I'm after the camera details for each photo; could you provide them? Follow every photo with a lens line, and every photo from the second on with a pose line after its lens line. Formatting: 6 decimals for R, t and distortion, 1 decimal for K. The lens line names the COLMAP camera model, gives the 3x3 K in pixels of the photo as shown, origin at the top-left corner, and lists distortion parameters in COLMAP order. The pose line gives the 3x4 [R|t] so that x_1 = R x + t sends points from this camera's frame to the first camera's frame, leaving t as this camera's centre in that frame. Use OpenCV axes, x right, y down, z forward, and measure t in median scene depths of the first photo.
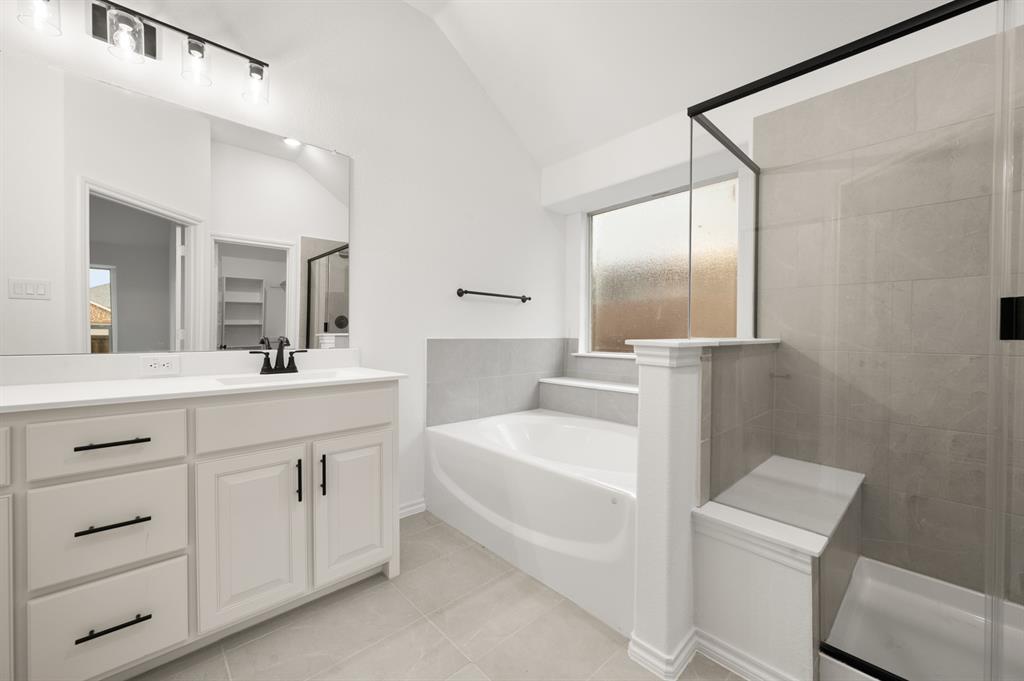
lens RADIAL K [[402.3, 0, 511.0], [0, 402.3, 339.8], [0, 0, 1]] dist [-0.000279, 0.000254]
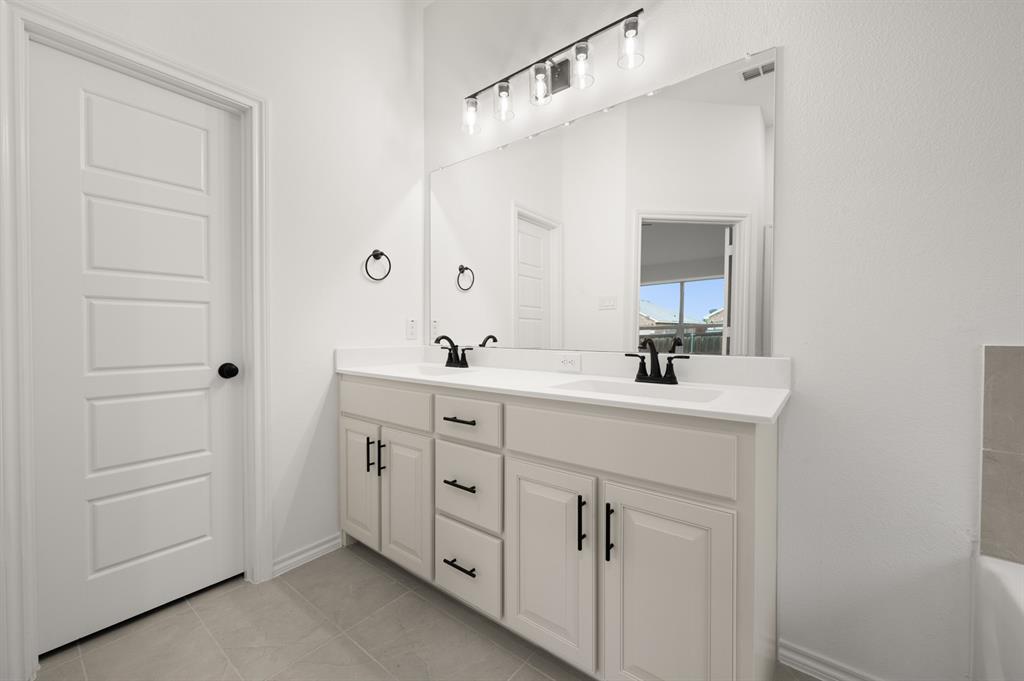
lens RADIAL K [[402.3, 0, 504.0], [0, 402.3, 335.8], [0, 0, 1]] dist [-0.000279, 0.000254]
pose [[0.149383, 0.002304, -0.988777, 0.188421], [-0.014422, 0.999896, 0.000151, -0.006331], [0.988674, 0.014237, 0.149401, 0.647549]]
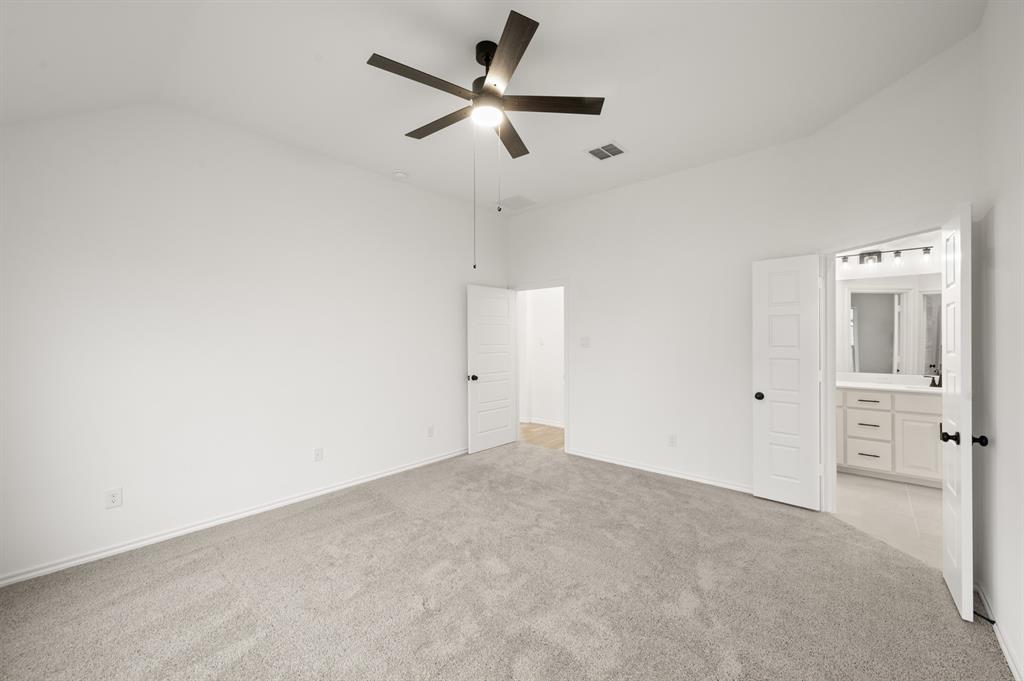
lens RADIAL K [[402.3, 0, 513.6], [0, 402.3, 338.0], [0, 0, 1]] dist [-0.000279, 0.000254]
pose [[0.102622, -0.009385, -0.994676, 1.441579], [-0.012580, 0.999863, -0.010732, -0.138595], [0.994641, 0.013615, 0.102490, -1.611869]]
